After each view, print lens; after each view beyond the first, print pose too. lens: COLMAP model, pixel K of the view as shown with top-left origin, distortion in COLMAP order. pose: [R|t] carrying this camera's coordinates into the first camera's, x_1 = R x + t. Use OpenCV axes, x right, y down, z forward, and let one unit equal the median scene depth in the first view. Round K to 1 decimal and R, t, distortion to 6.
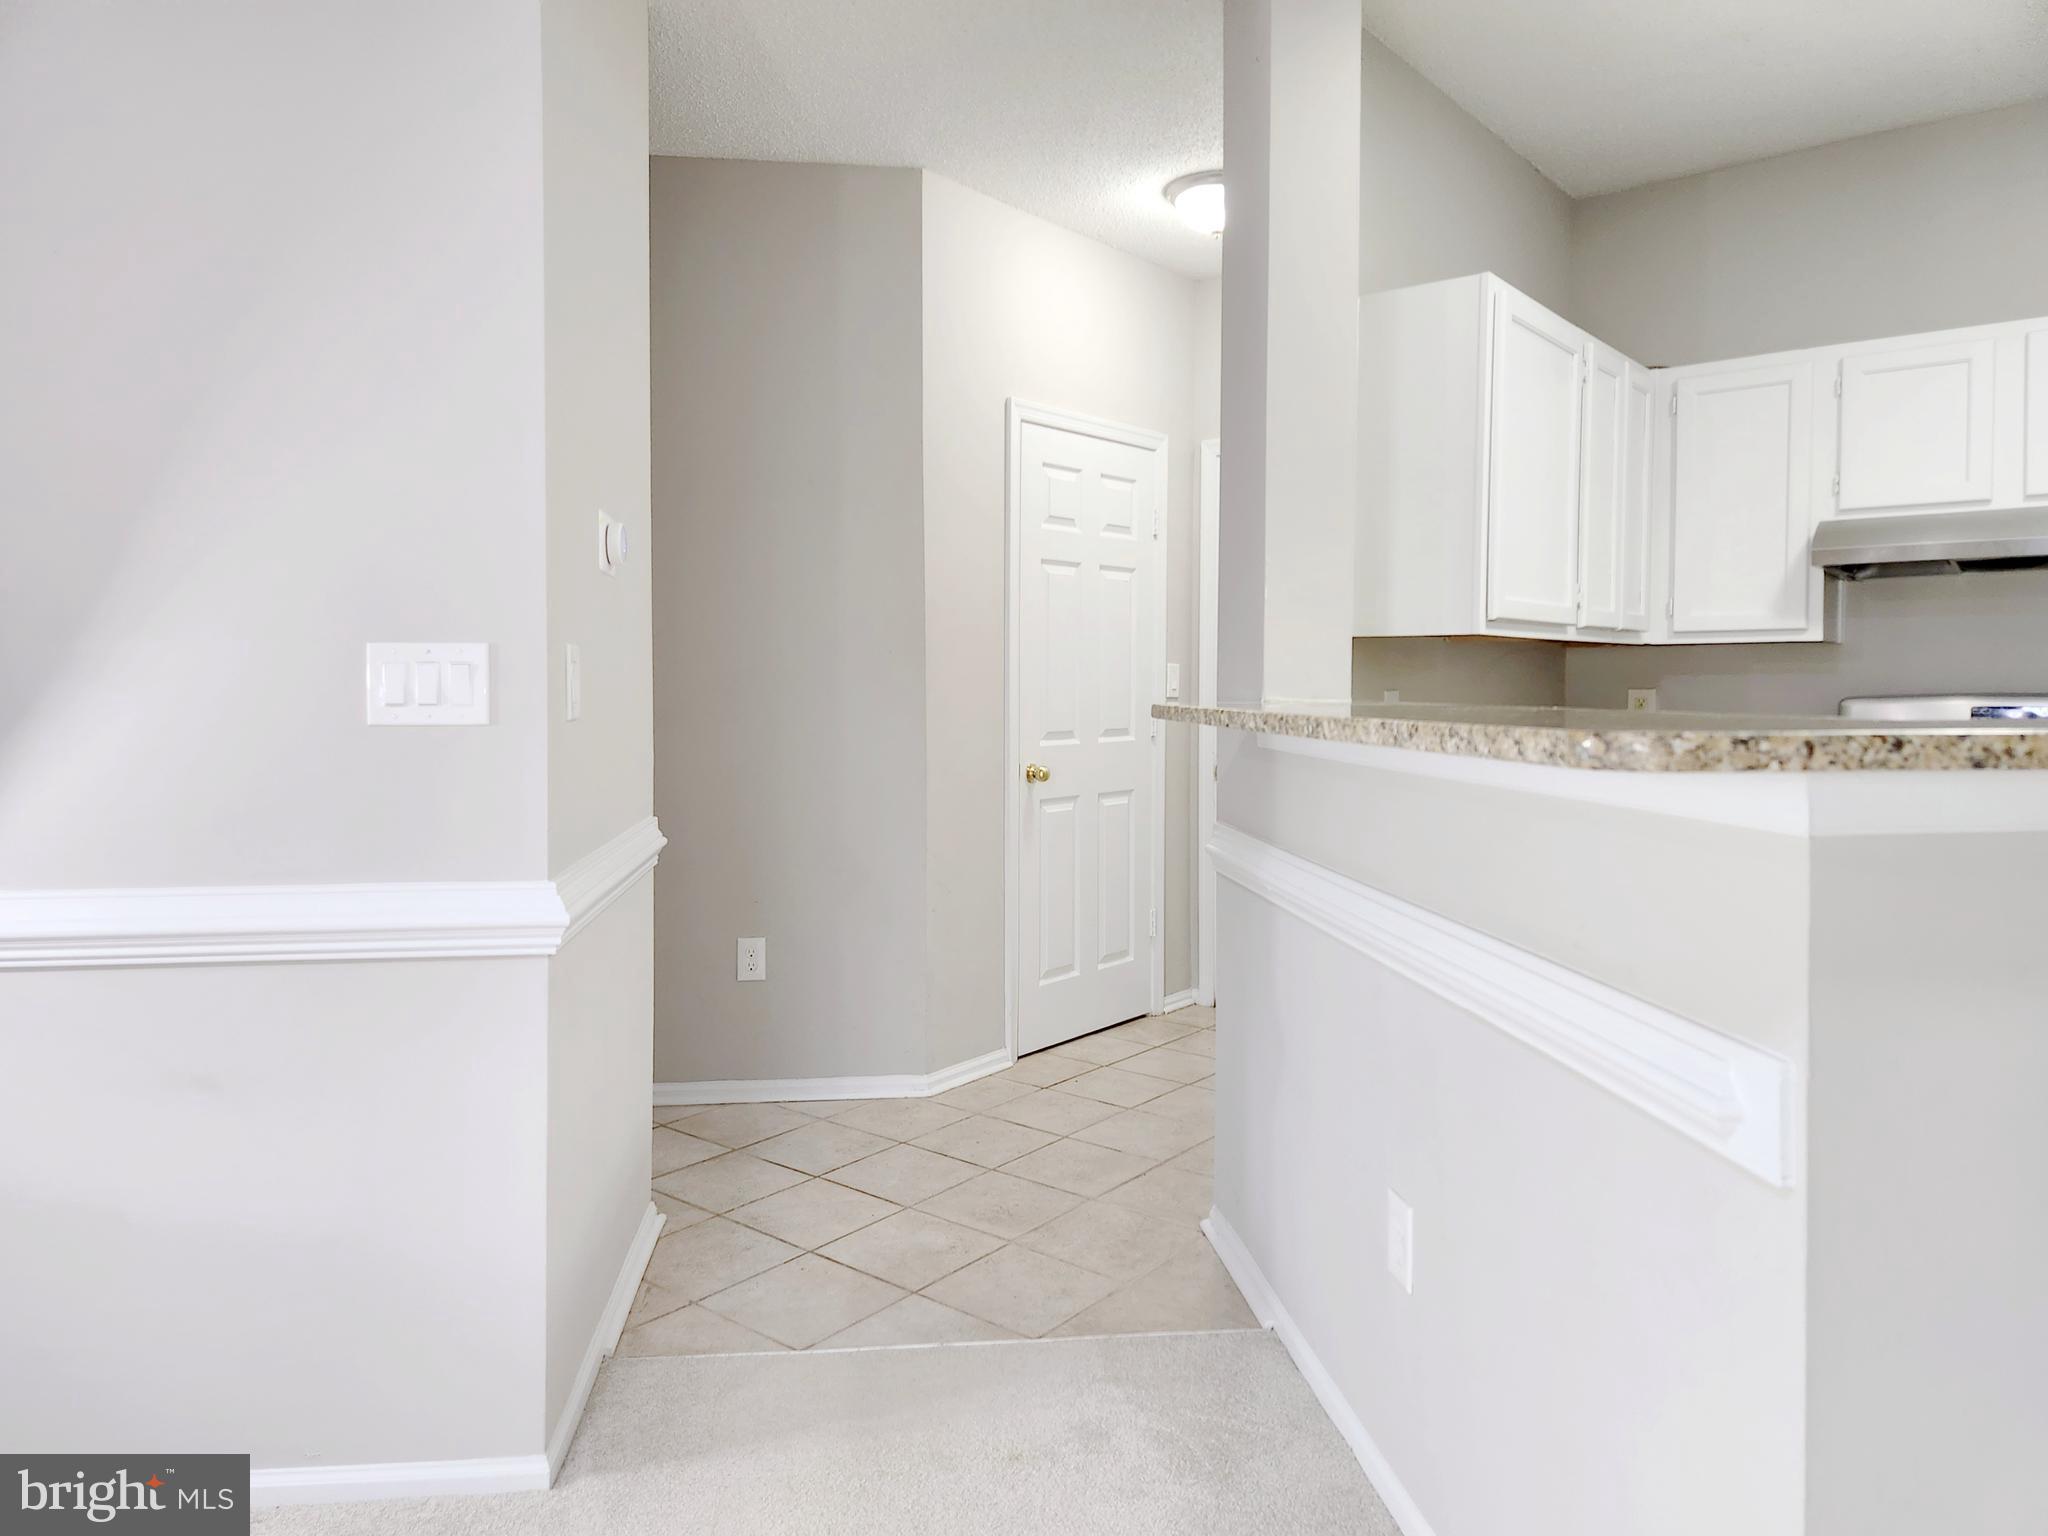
lens RADIAL K [[1364.9, 0, 1015.0], [0, 1364.9, 767.2], [0, 0, 1]] dist [0.071572, -0.049904]
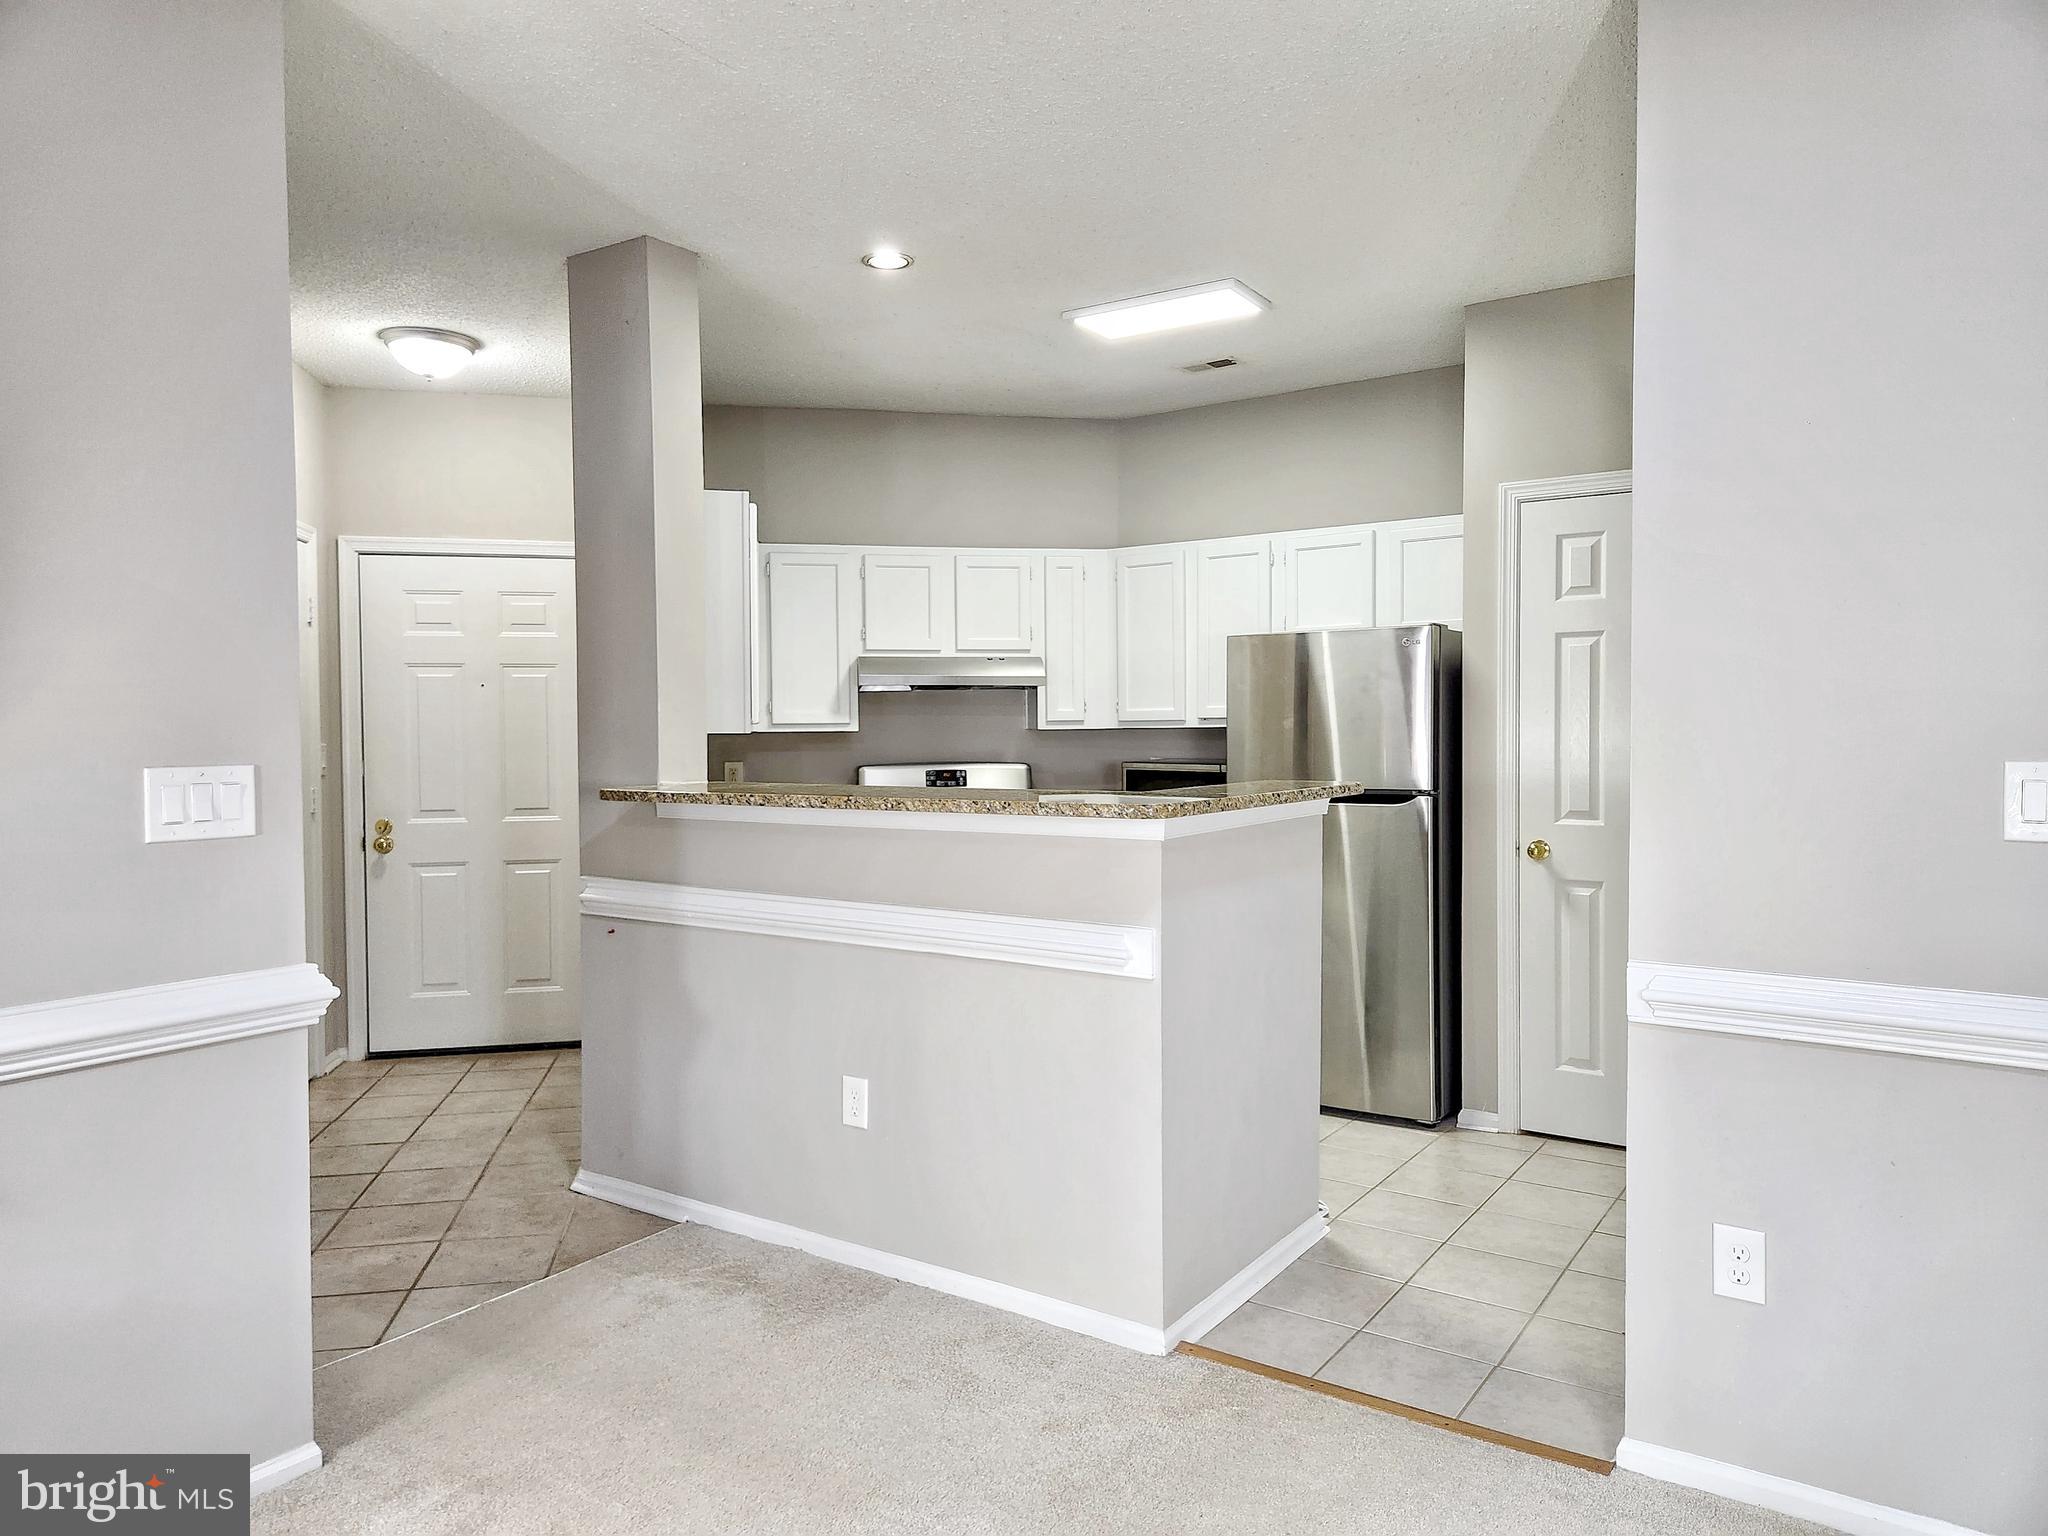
lens RADIAL K [[1358.3, 0, 1043.0], [0, 1358.3, 877.8], [0, 0, 1]] dist [0.028228, -0.049705]
pose [[0.630680, -0.089256, 0.770893, -0.648308], [0.054285, 0.996005, 0.070908, -0.030838], [-0.774142, -0.002873, 0.633005, -0.184366]]
